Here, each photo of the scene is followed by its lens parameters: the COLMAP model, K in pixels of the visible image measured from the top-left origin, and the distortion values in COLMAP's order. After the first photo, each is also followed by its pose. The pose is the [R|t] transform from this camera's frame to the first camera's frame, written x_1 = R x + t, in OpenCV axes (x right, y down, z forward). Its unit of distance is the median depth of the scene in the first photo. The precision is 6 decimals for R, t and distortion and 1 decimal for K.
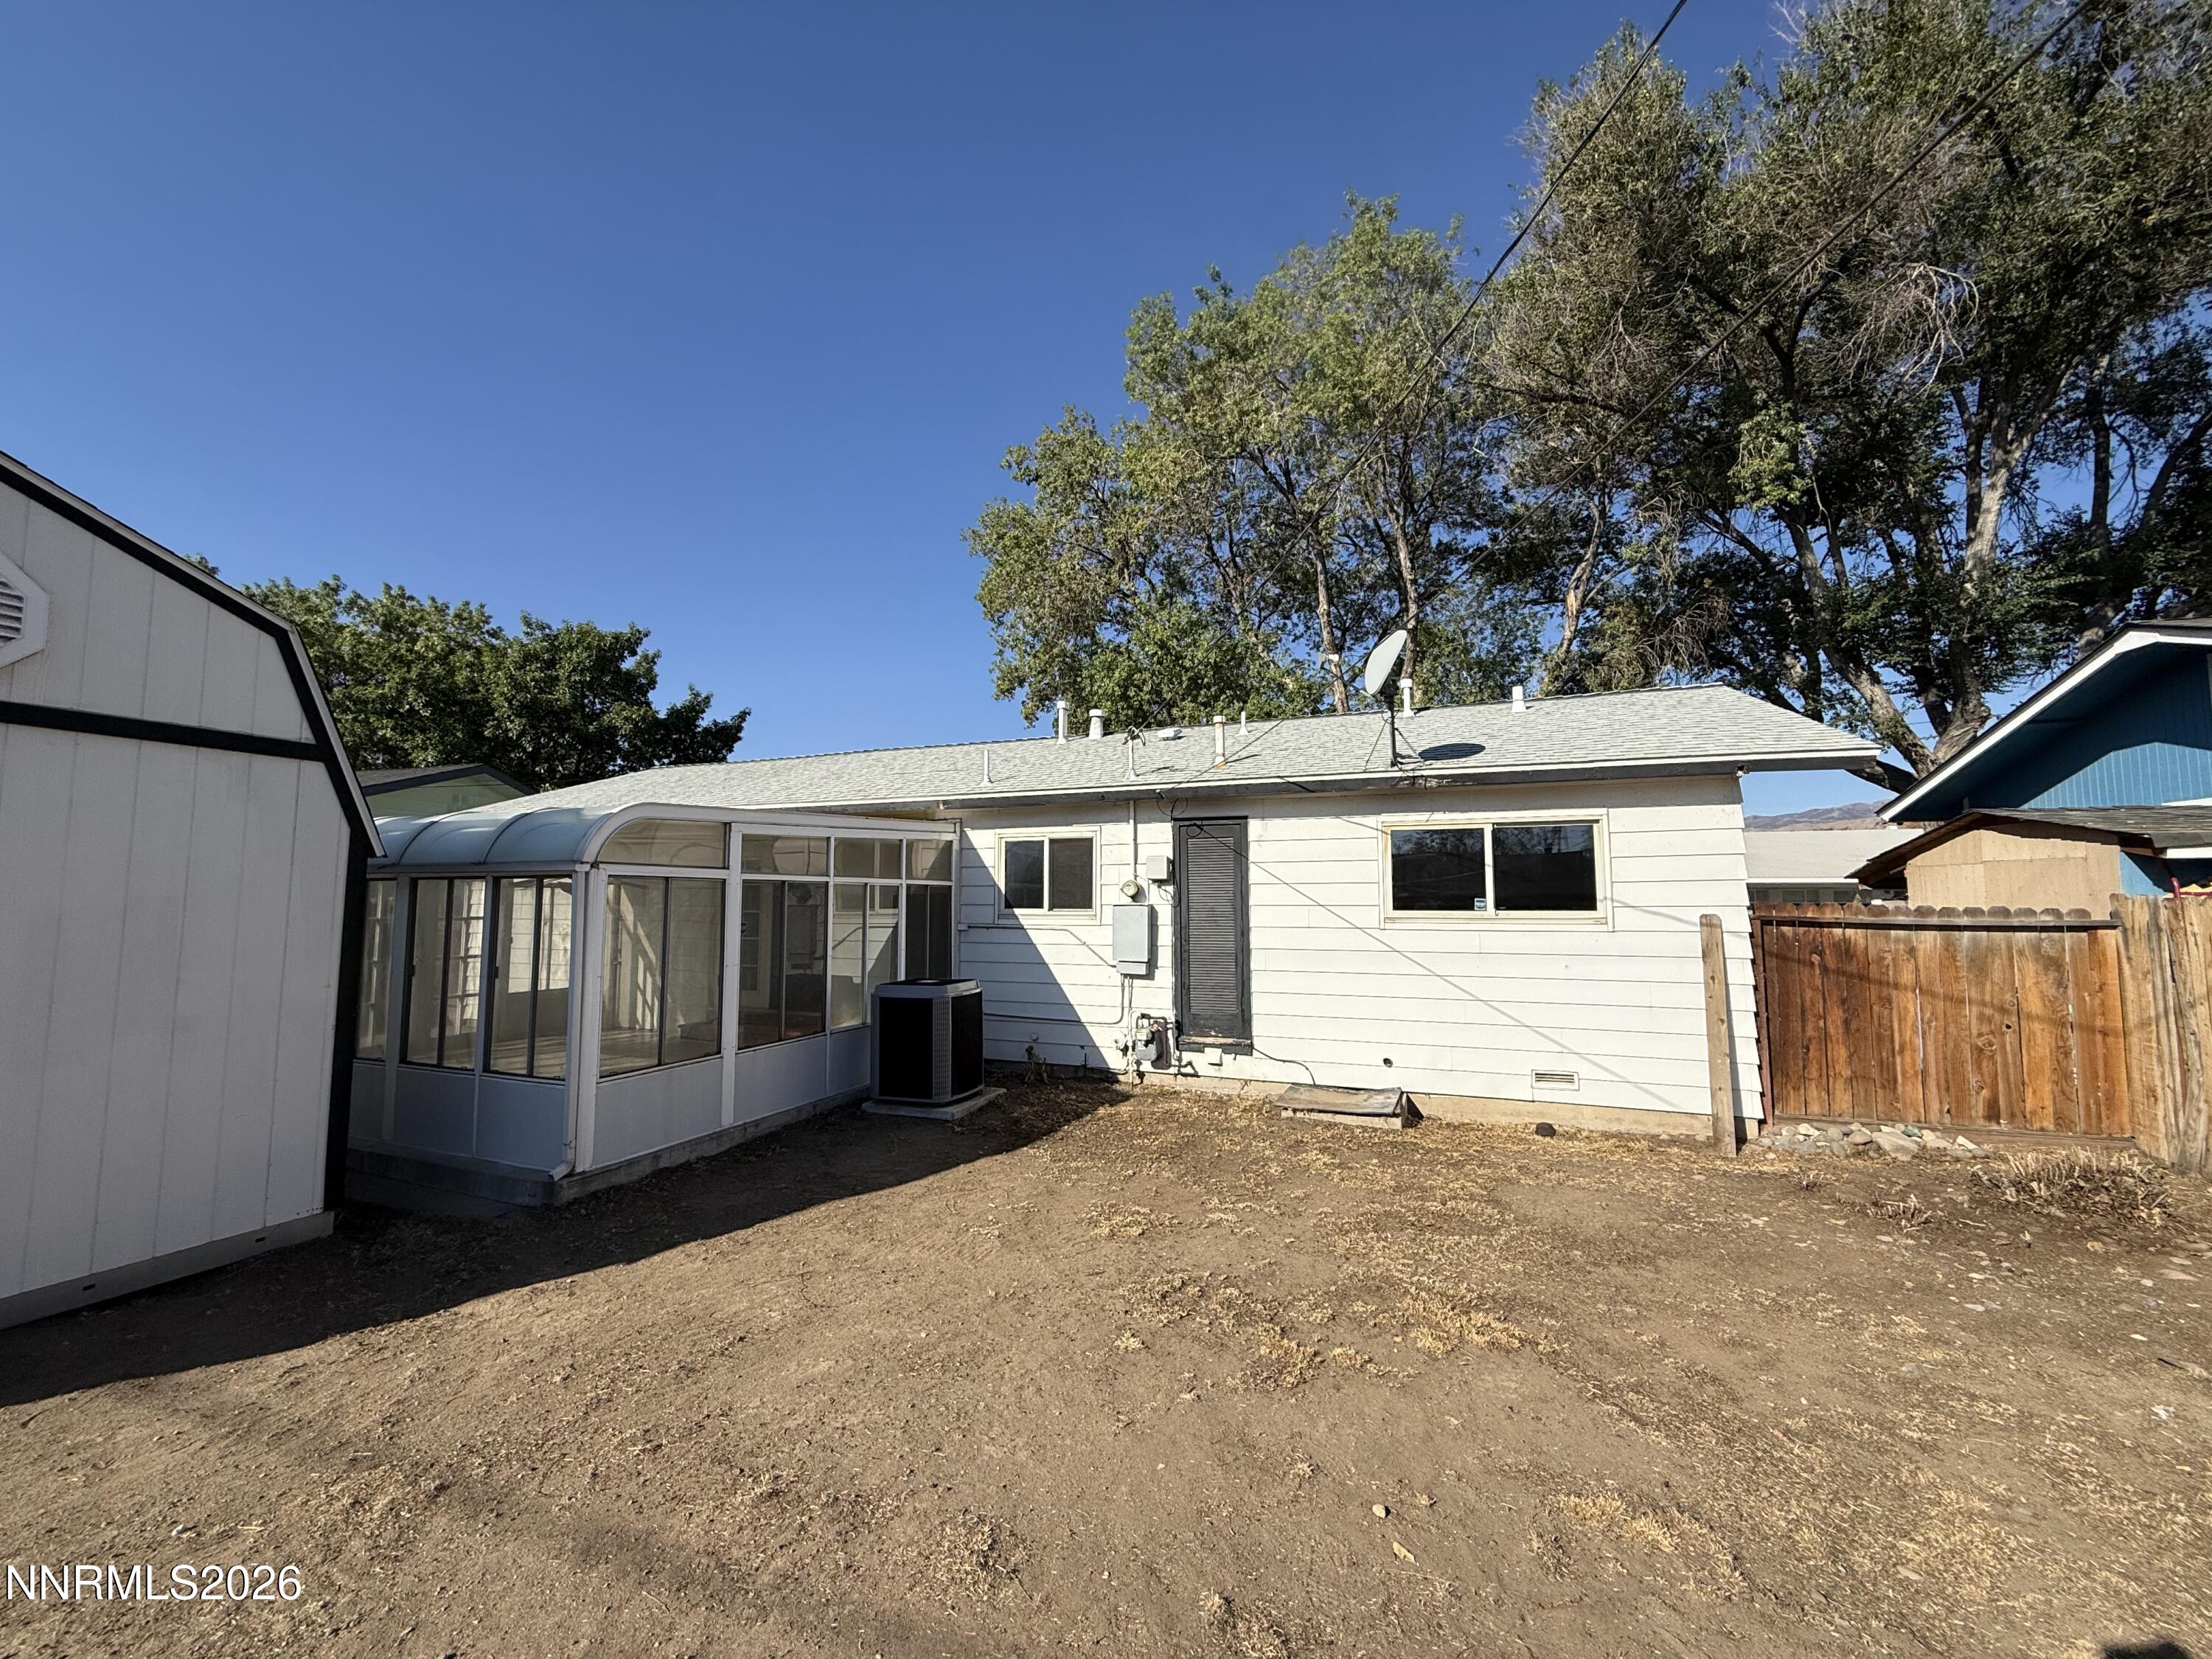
lens RADIAL K [[881.1, 0, 1107.2], [0, 881.1, 832.6], [0, 0, 1]] dist [0.001334, -0.000130]
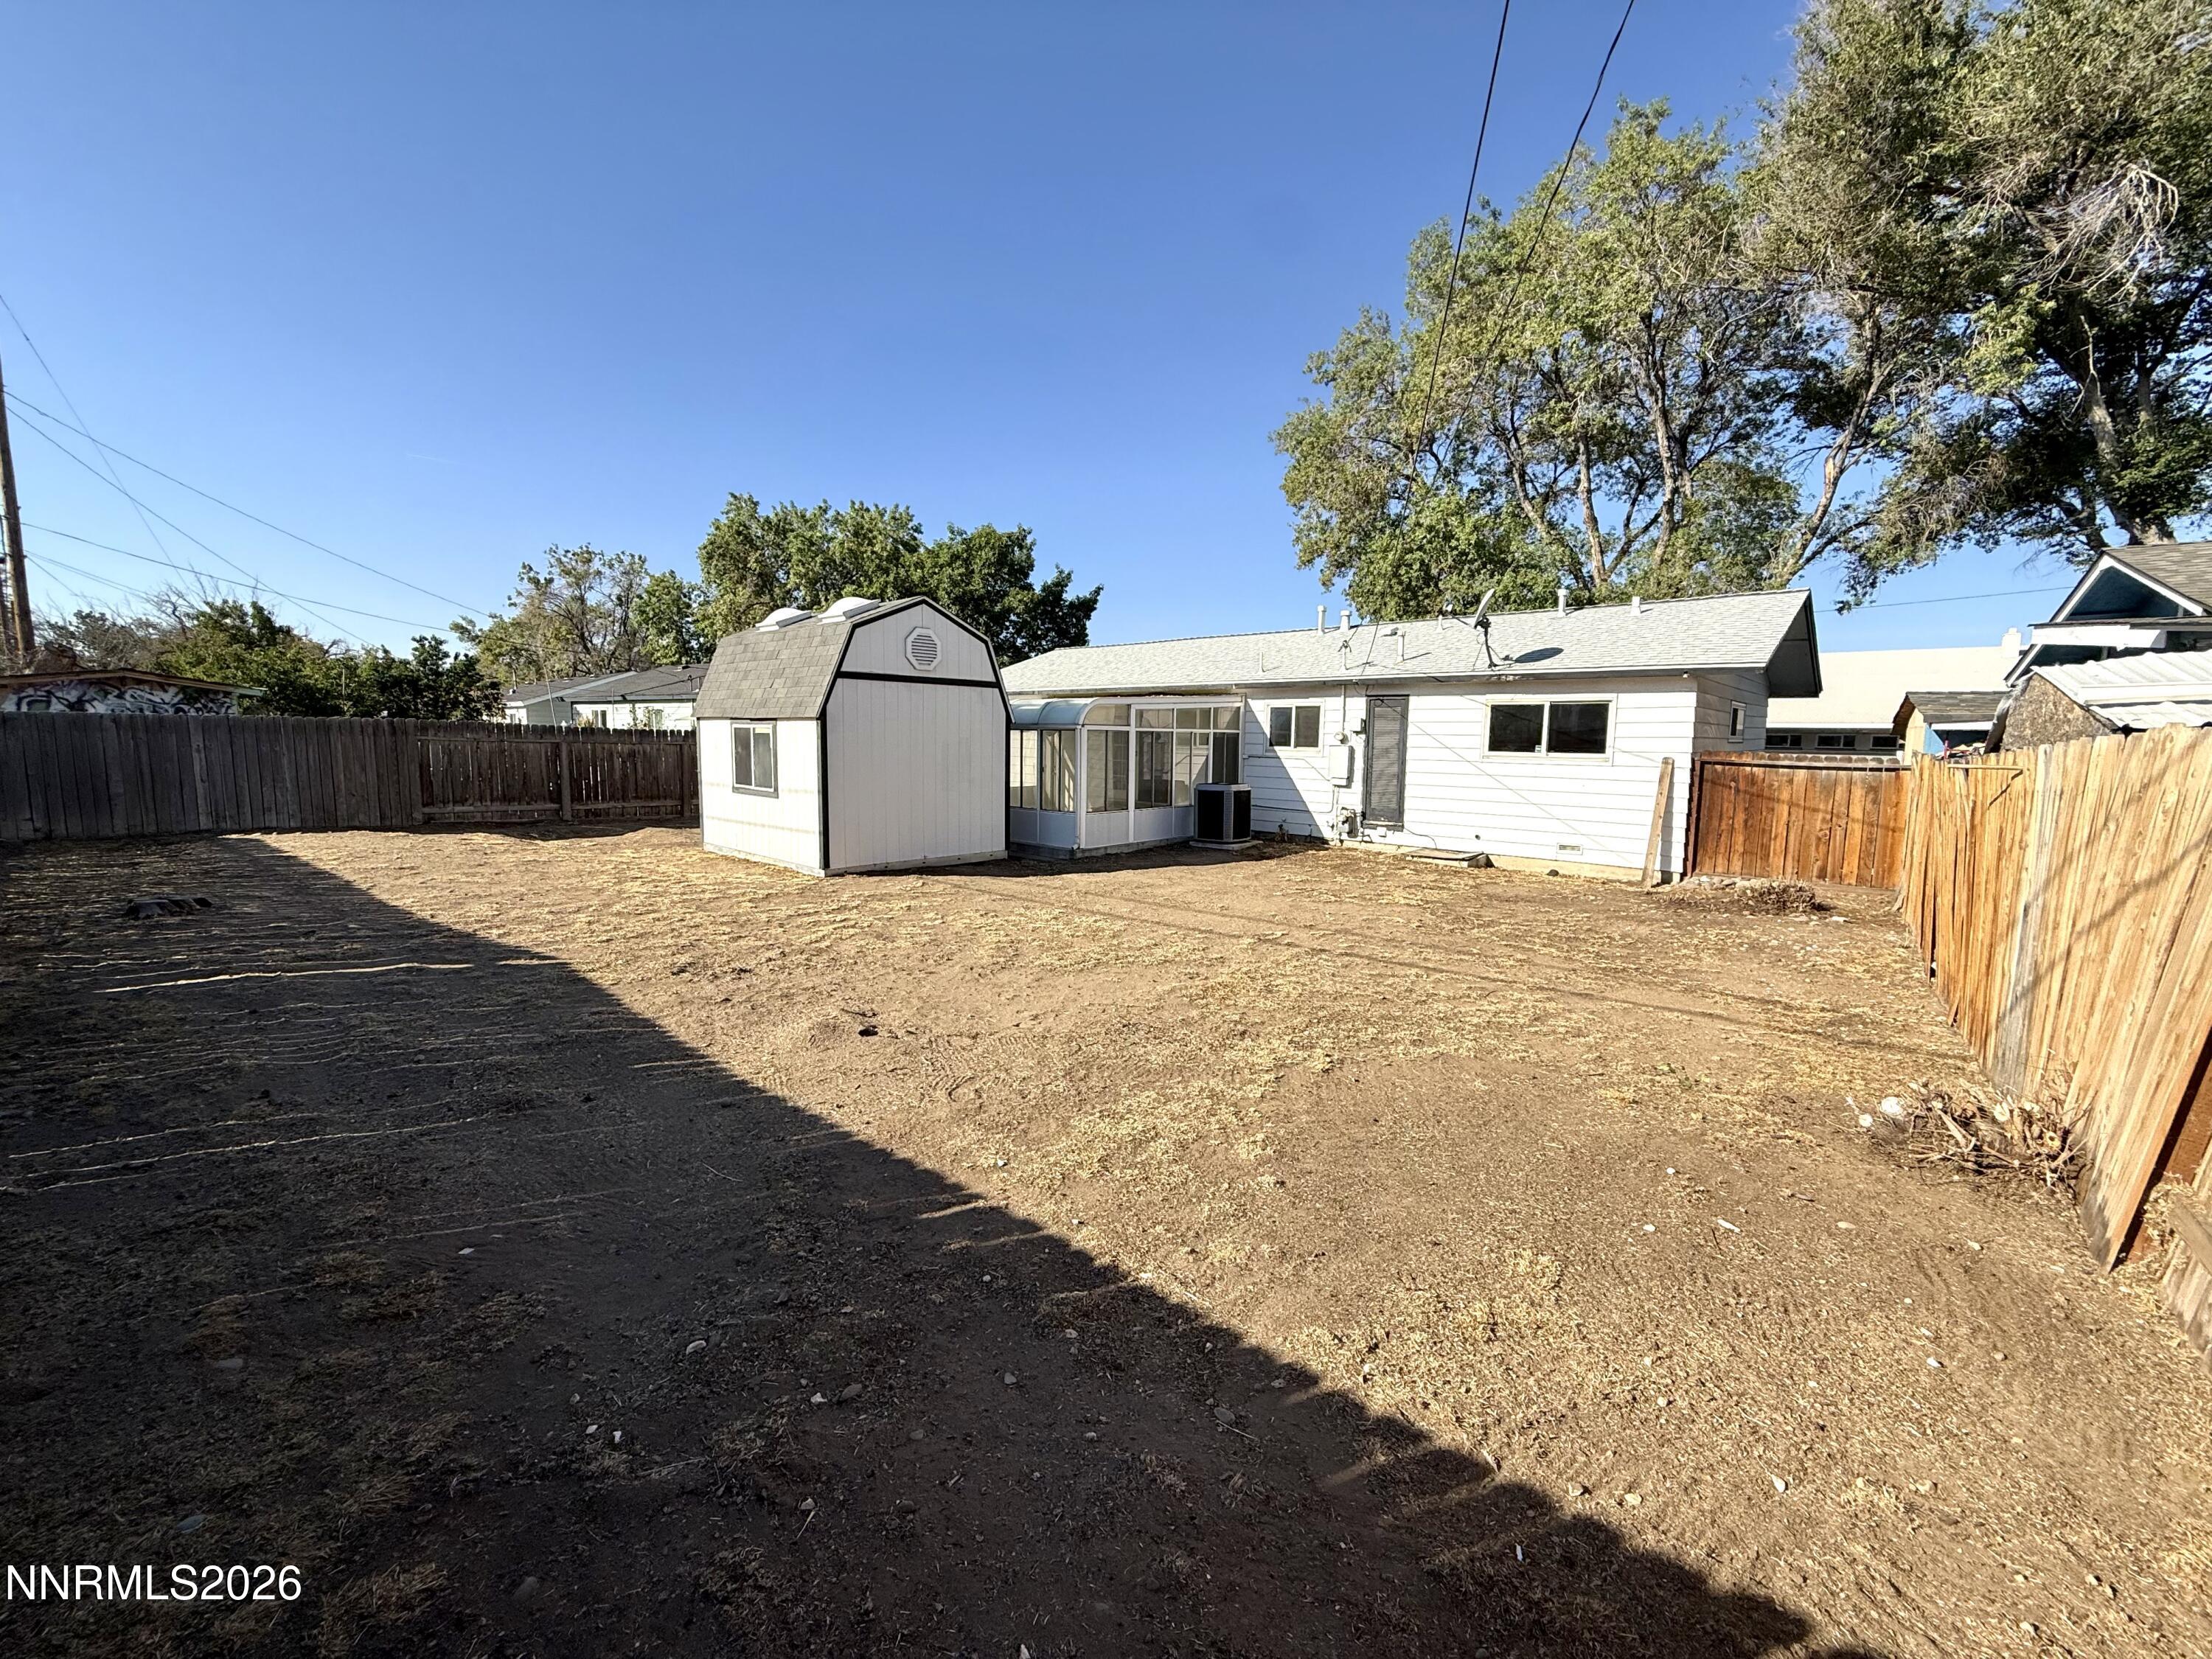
lens RADIAL K [[881.1, 0, 1106.2], [0, 881.1, 832.2], [0, 0, 1]] dist [0.001334, -0.000130]
pose [[0.935463, 0.051292, -0.349683, 0.218867], [0.013773, 0.983371, 0.181087, -0.073126], [0.353157, -0.174217, 0.919200, -0.813969]]
